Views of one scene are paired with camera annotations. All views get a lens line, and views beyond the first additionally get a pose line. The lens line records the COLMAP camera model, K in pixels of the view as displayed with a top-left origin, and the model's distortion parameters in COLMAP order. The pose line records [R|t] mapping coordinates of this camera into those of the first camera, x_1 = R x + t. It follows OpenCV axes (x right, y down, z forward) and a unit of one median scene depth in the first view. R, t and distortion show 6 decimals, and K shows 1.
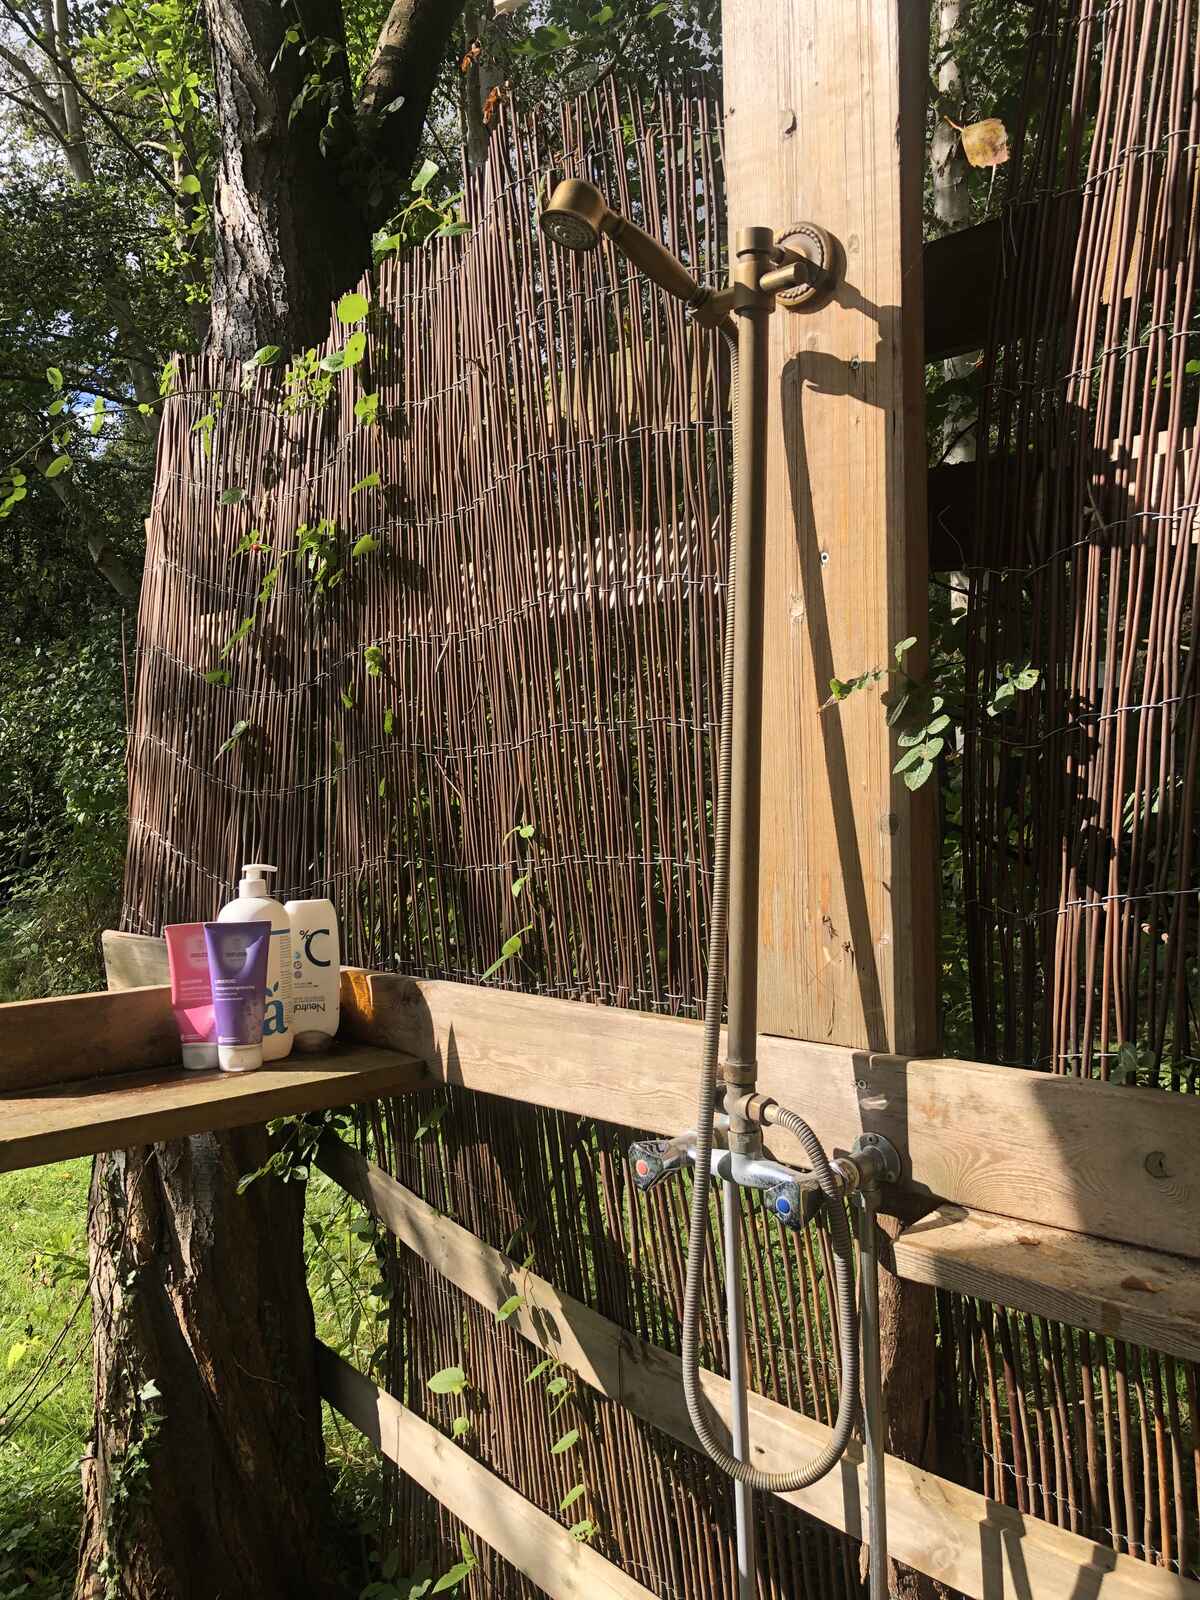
lens RADIAL K [[1277.1, 0, 591.8], [0, 1277.1, 801.6], [0, 0, 1]] dist [0.044951, -0.047501]
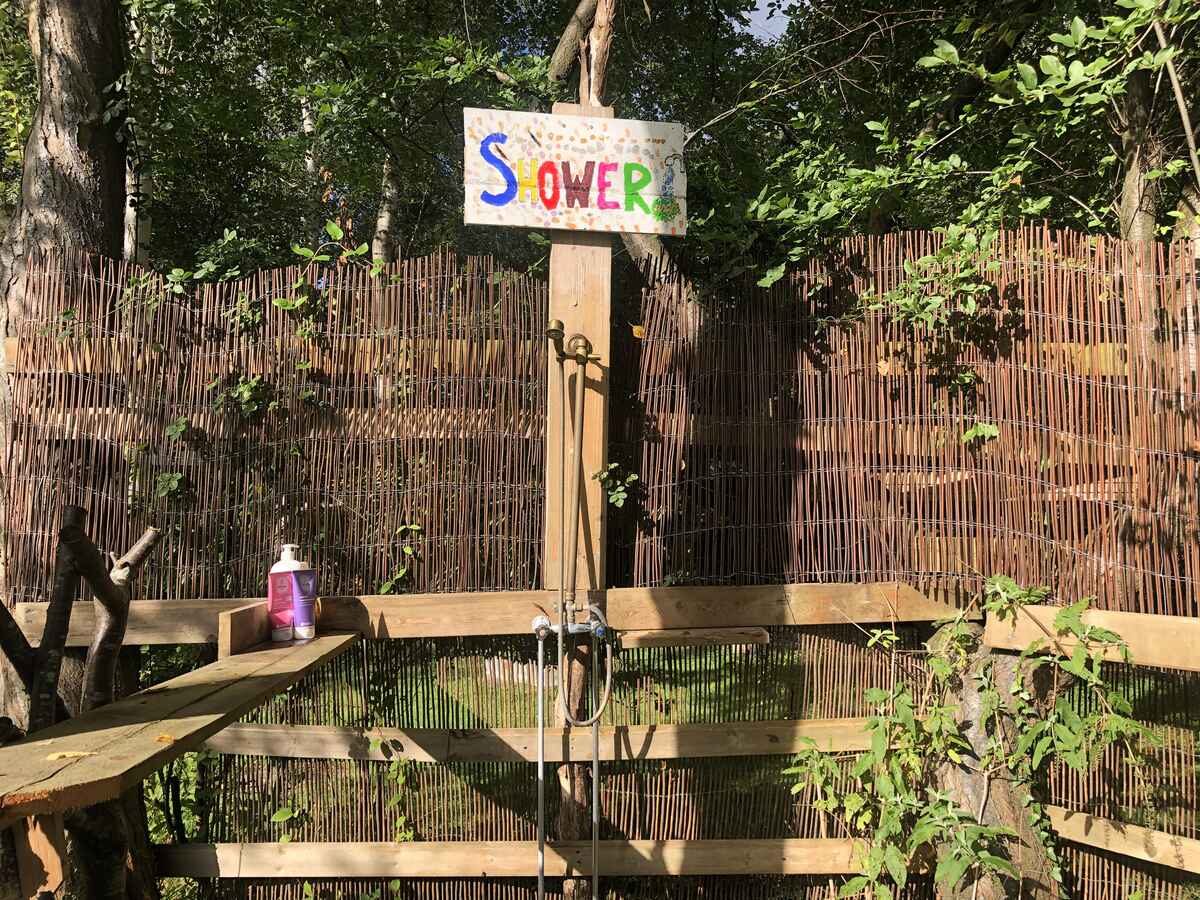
lens RADIAL K [[957.8, 0, 596.8], [0, 957.8, 451.3], [0, 0, 1]] dist [0.044951, -0.047501]
pose [[0.648035, 0.056425, 0.759518, -1.207756], [0.014681, 0.996141, -0.086530, 0.042778], [-0.761469, 0.067225, 0.644706, -0.436954]]
